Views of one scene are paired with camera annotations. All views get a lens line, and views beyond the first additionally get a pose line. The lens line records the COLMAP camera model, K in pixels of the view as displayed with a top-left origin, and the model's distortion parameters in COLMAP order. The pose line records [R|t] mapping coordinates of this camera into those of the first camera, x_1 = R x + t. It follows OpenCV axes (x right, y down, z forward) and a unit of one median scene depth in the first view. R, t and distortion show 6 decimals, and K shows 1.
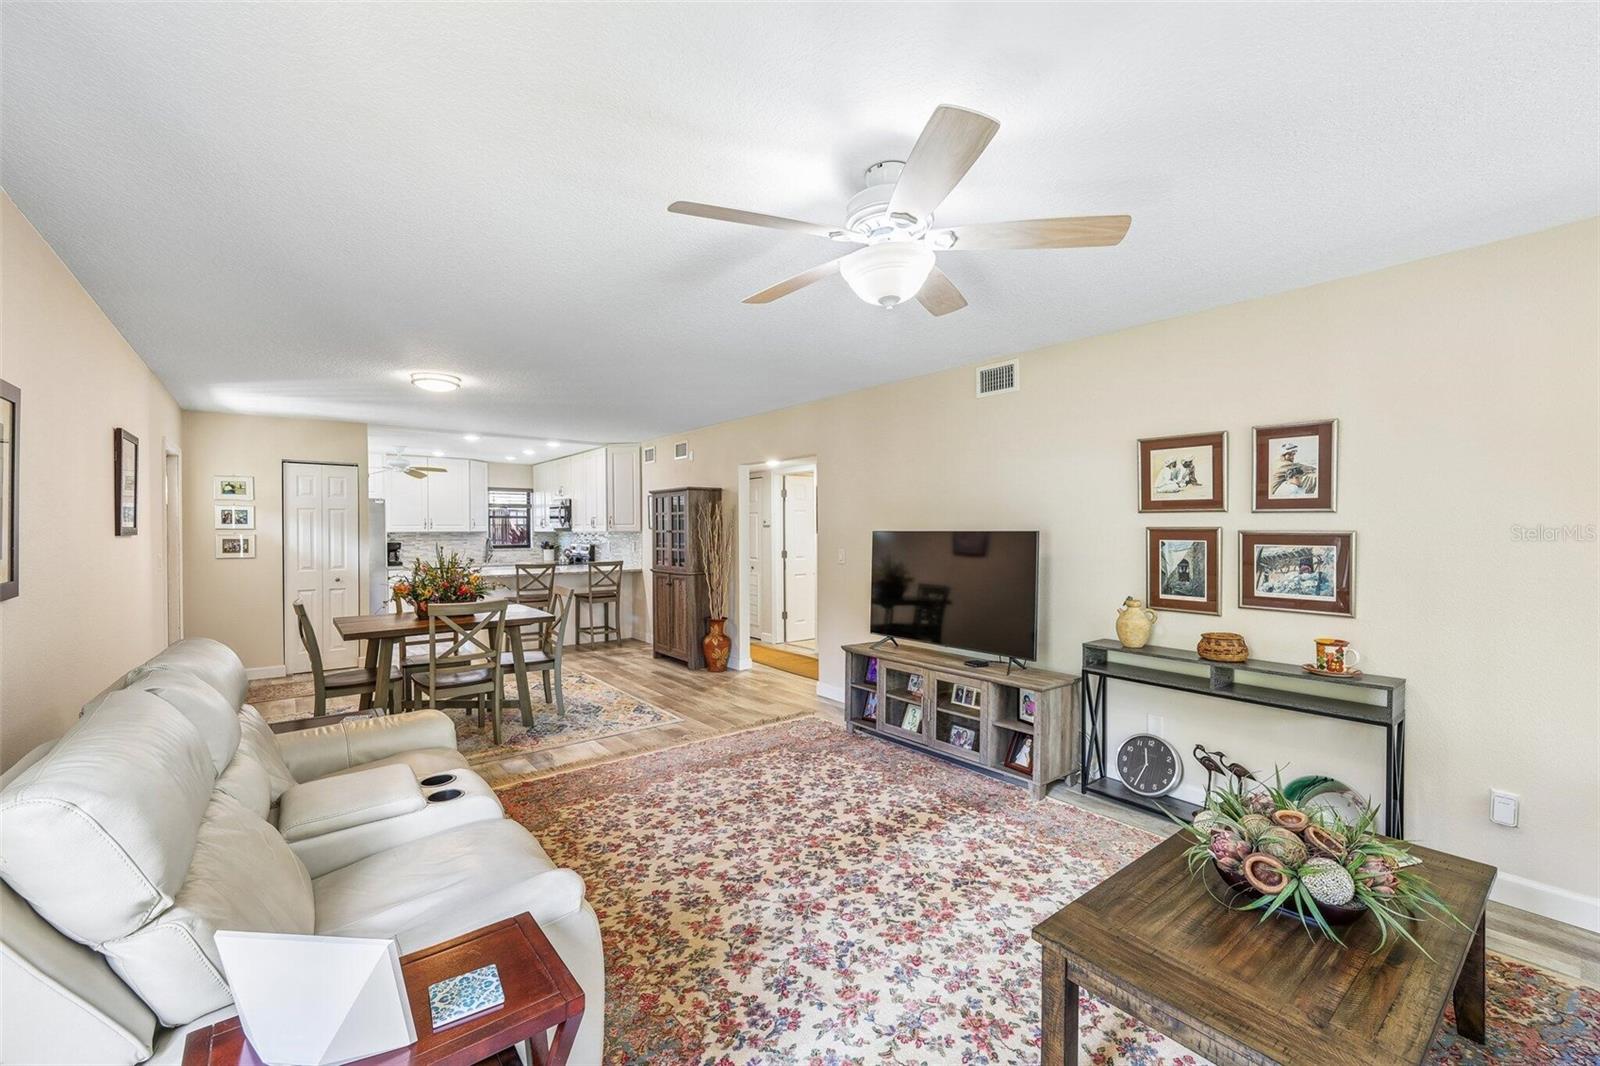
lens RADIAL K [[647.4, 0, 804.0], [0, 647.4, 546.7], [0, 0, 1]] dist [0.000366, -0.000304]
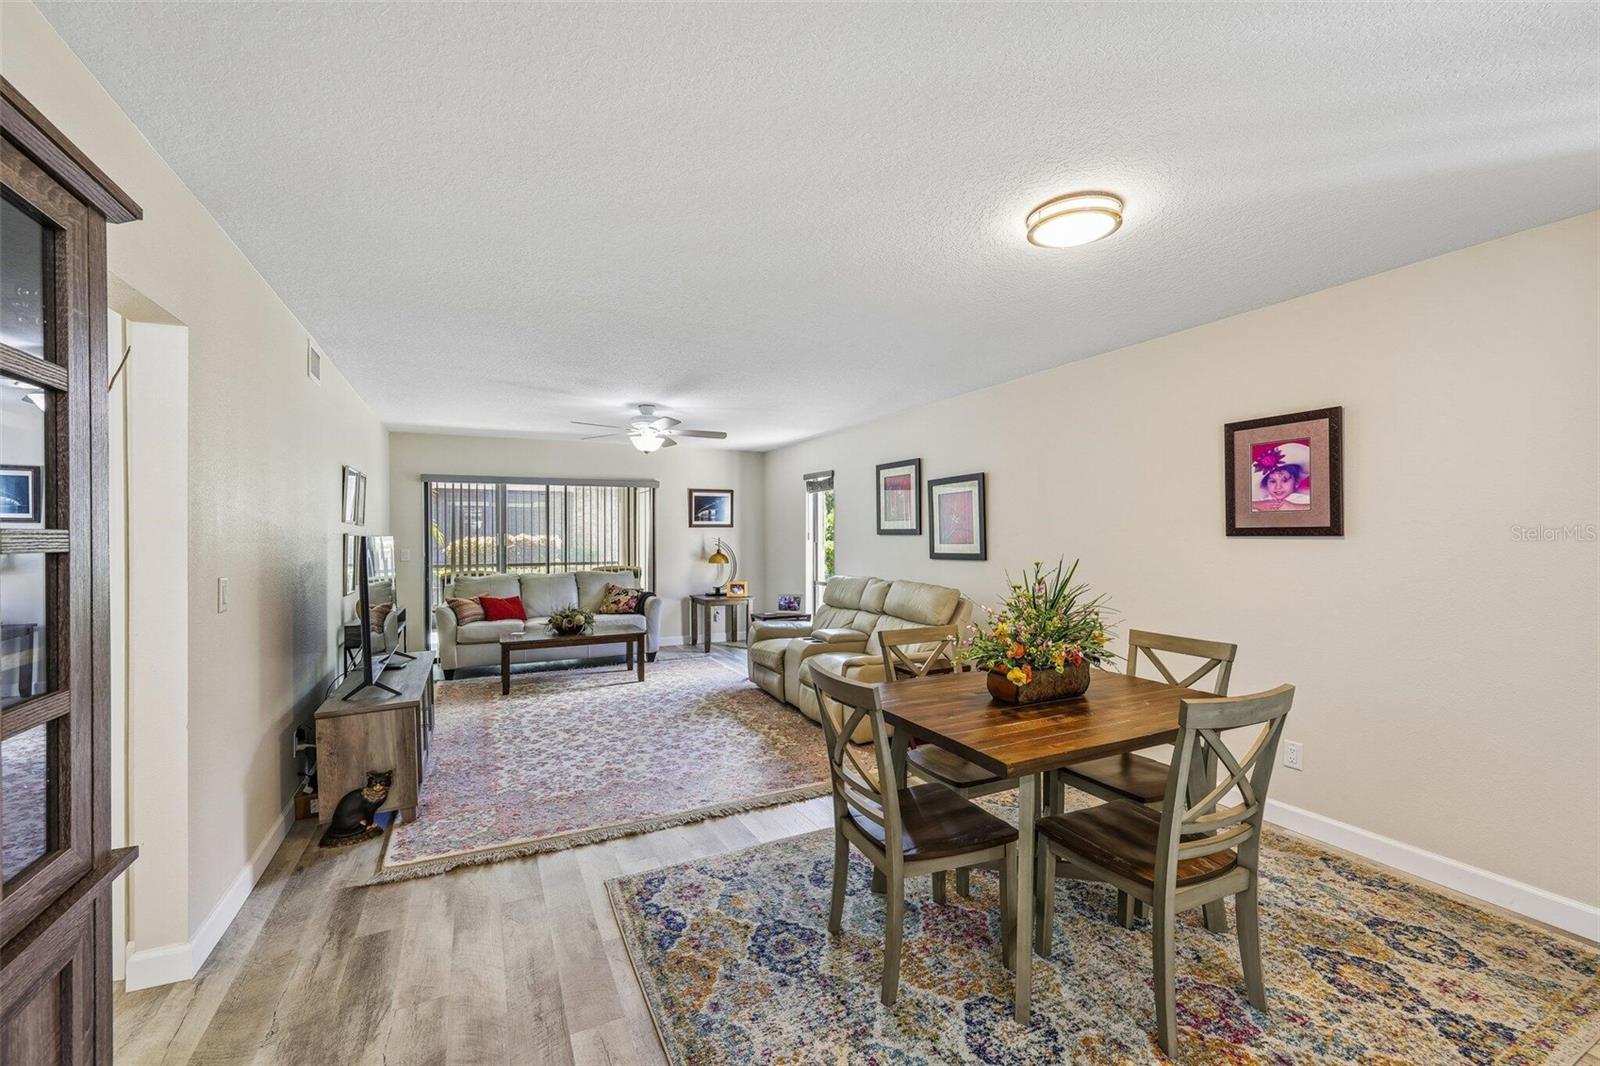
lens RADIAL K [[647.4, 0, 803.1], [0, 647.4, 538.1], [0, 0, 1]] dist [0.000366, -0.000304]
pose [[-0.976756, 0.004134, 0.214315, -0.691424], [0.010841, 0.999487, 0.030127, -0.051850], [-0.214081, 0.031750, -0.976300, 2.208683]]
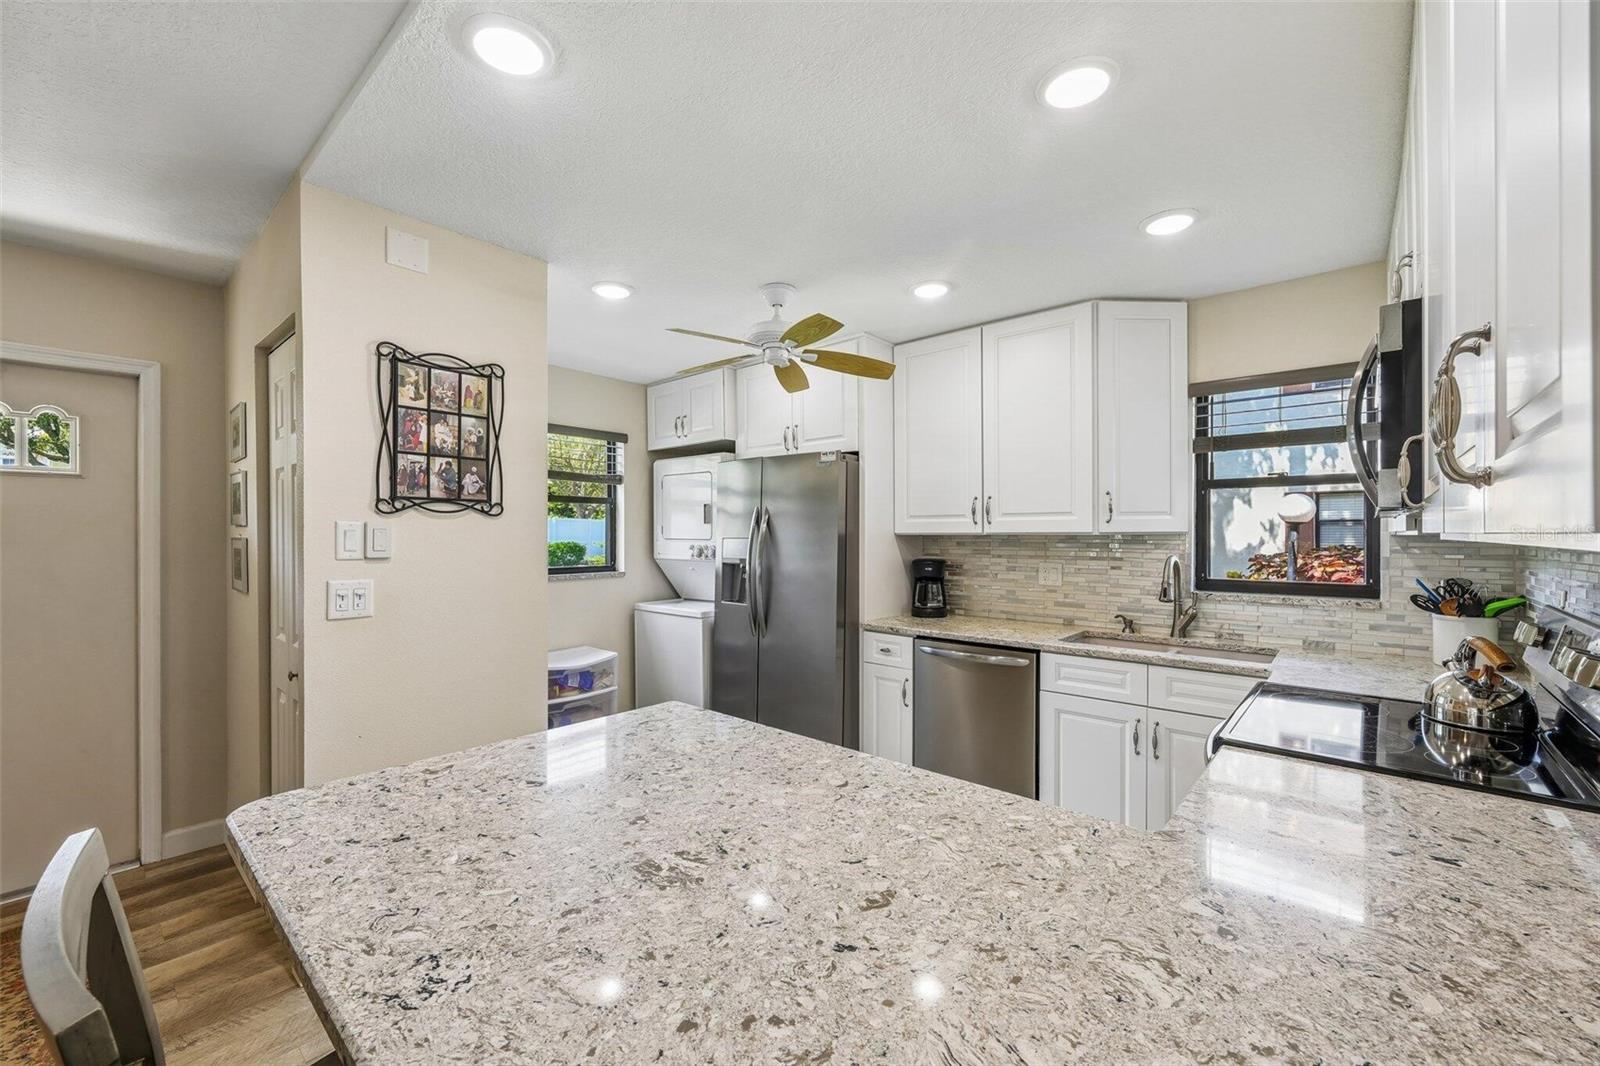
lens RADIAL K [[647.4, 0, 797.8], [0, 647.4, 534.2], [0, 0, 1]] dist [0.000366, -0.000304]
pose [[0.164612, 0.004120, -0.986350, -0.708484], [-0.024557, 0.999698, 0.000077, -0.057267], [0.986053, 0.024209, 0.164663, 2.437432]]
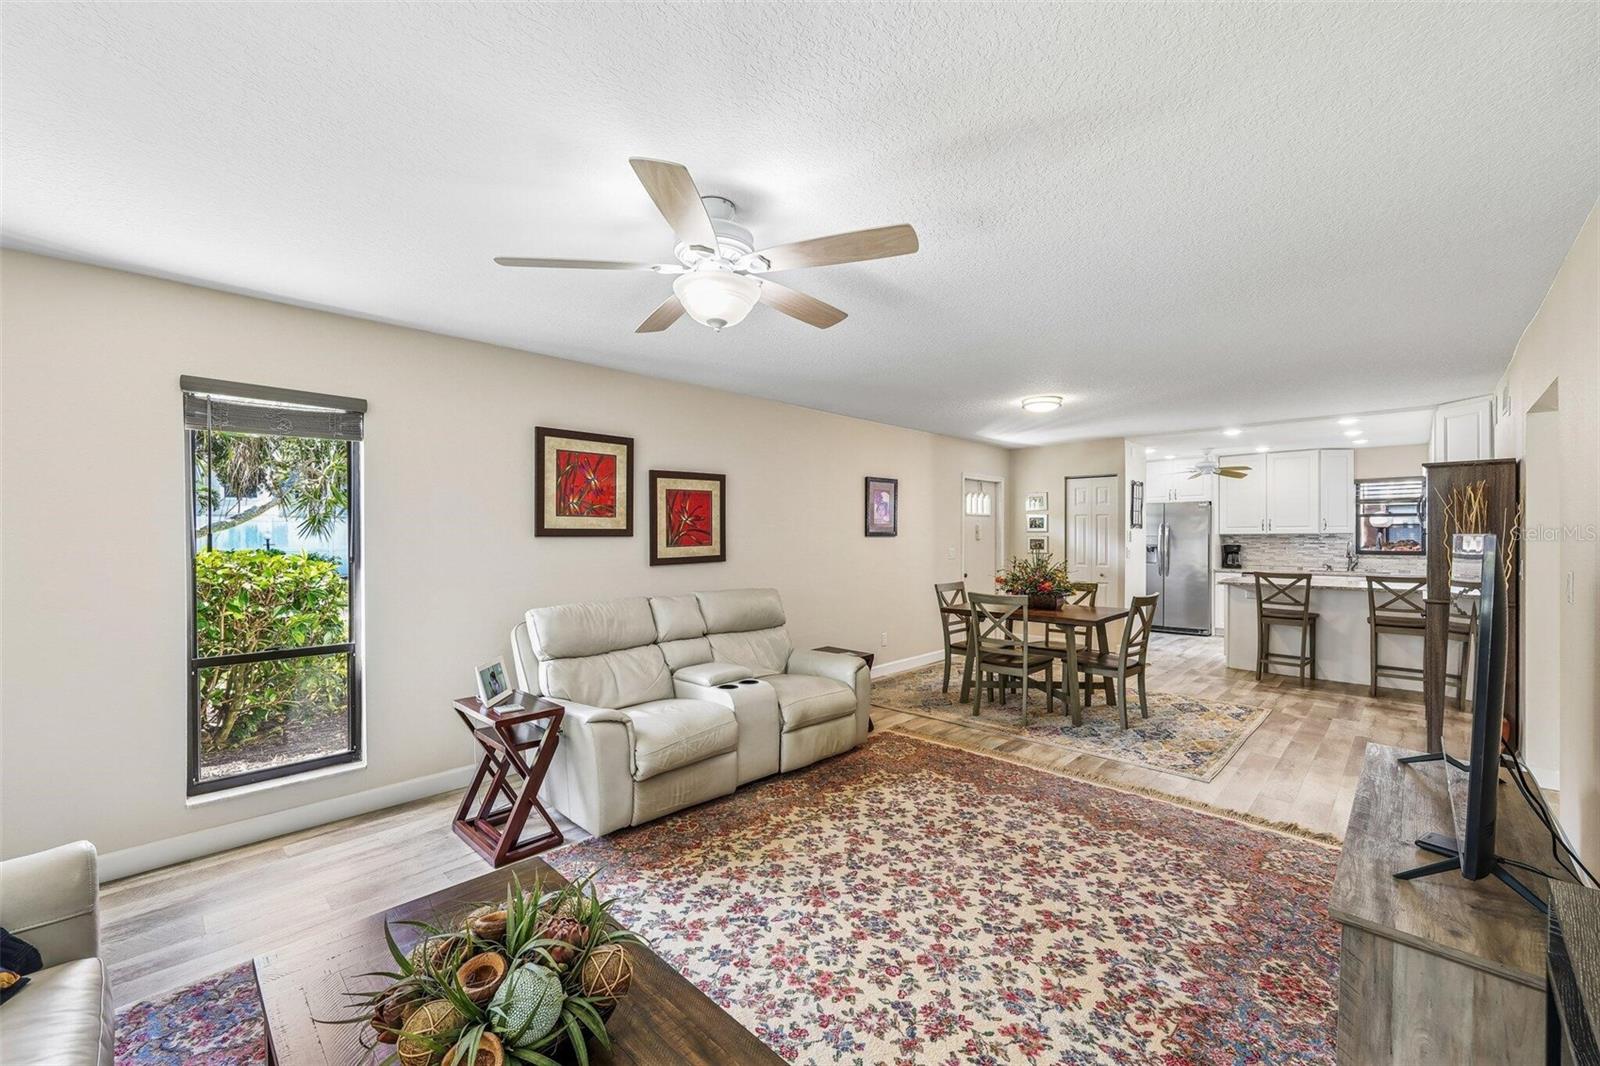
lens RADIAL K [[647.4, 0, 791.5], [0, 647.4, 533.4], [0, 0, 1]] dist [0.000366, -0.000304]
pose [[0.117637, 0.002381, -0.993054, 0.766851], [-0.024220, 0.999707, -0.000472, -0.018708], [0.992761, 0.024107, 0.117660, 0.613688]]
